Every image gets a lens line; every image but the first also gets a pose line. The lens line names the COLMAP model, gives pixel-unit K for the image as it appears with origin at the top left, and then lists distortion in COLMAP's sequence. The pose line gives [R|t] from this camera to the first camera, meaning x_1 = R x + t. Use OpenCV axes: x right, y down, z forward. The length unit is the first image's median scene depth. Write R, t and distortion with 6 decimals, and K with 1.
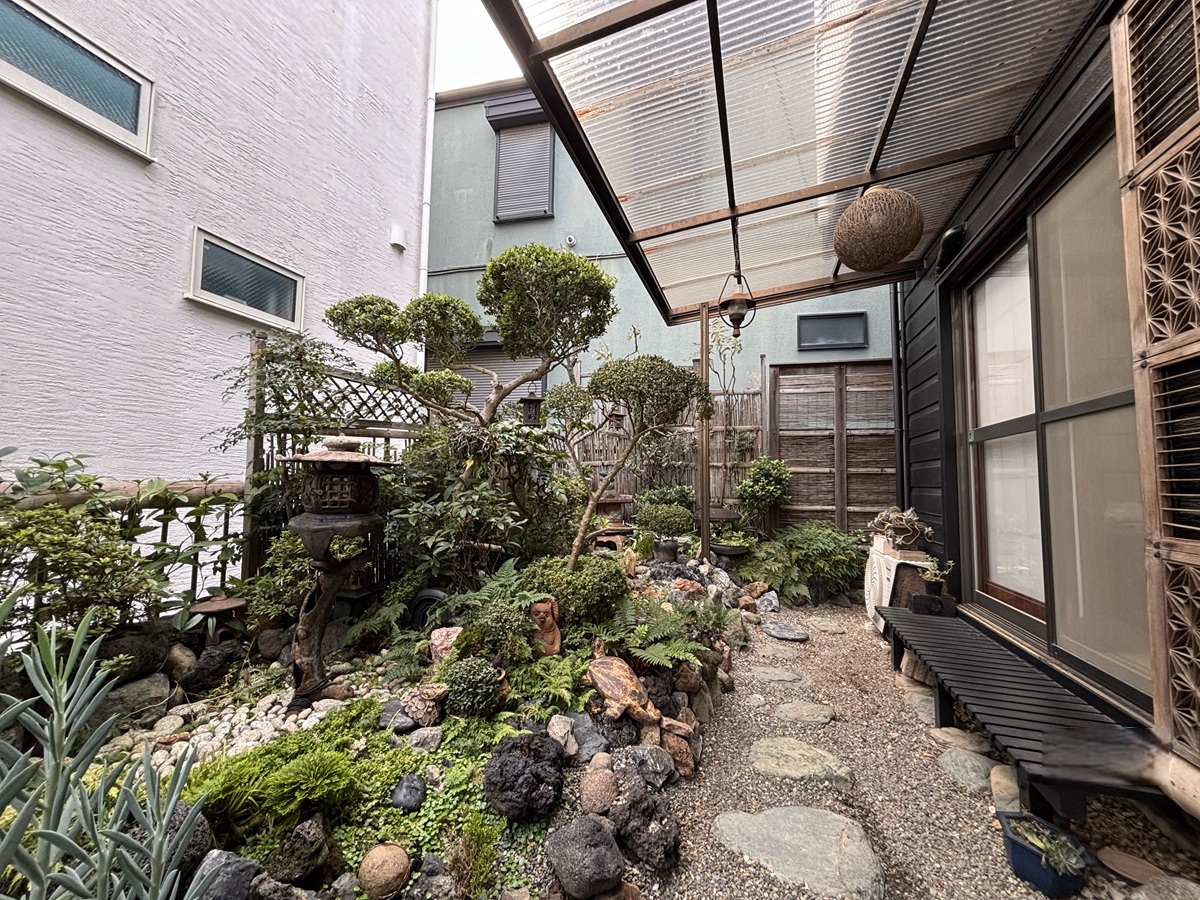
lens RADIAL K [[480.1, 0, 599.5], [0, 480.1, 453.9], [0, 0, 1]] dist [-0.002037, 0.000262]
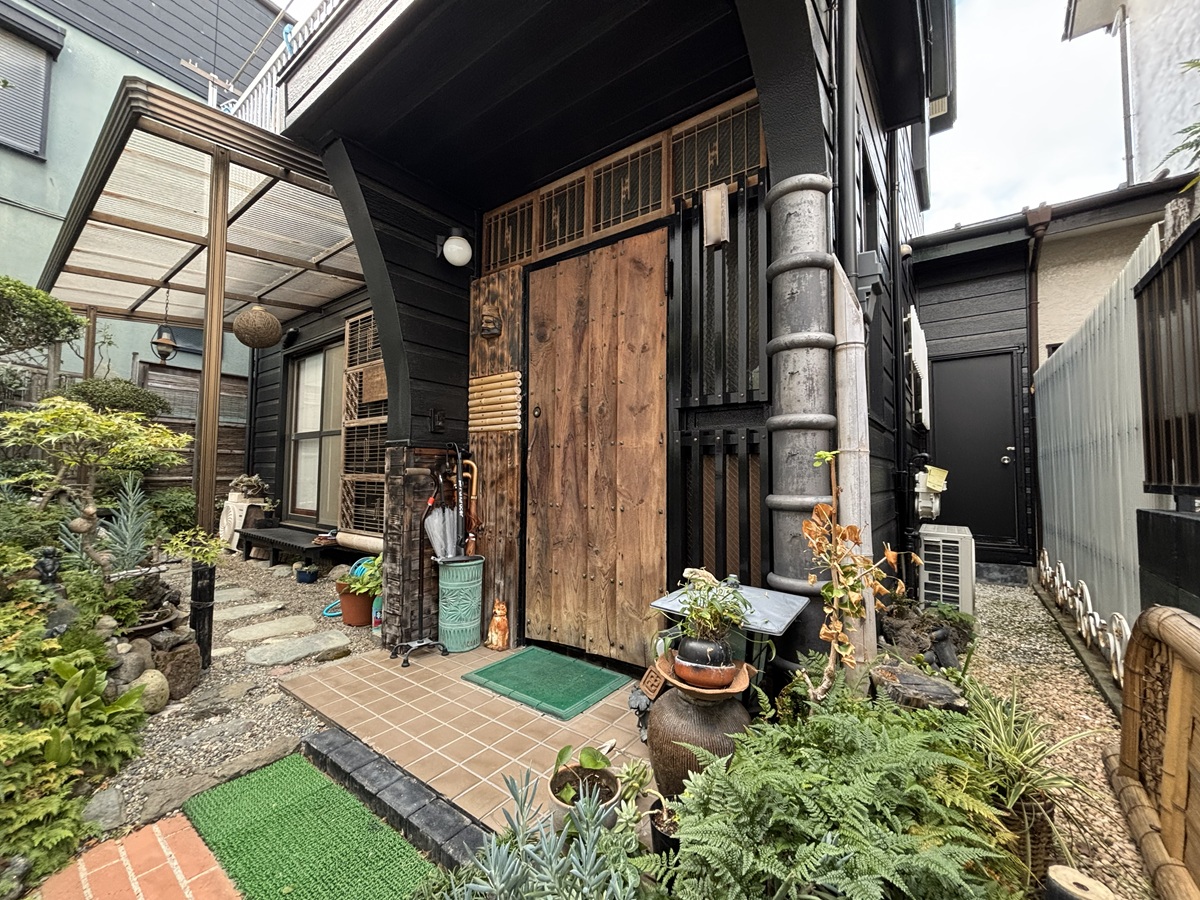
lens RADIAL K [[480.1, 0, 598.5], [0, 480.1, 451.3], [0, 0, 1]] dist [-0.002037, 0.000262]
pose [[0.318749, 0.036904, 0.947120, -0.619333], [-0.067952, 0.997560, -0.016001, -0.026373], [-0.945400, -0.059259, 0.320479, -0.739610]]
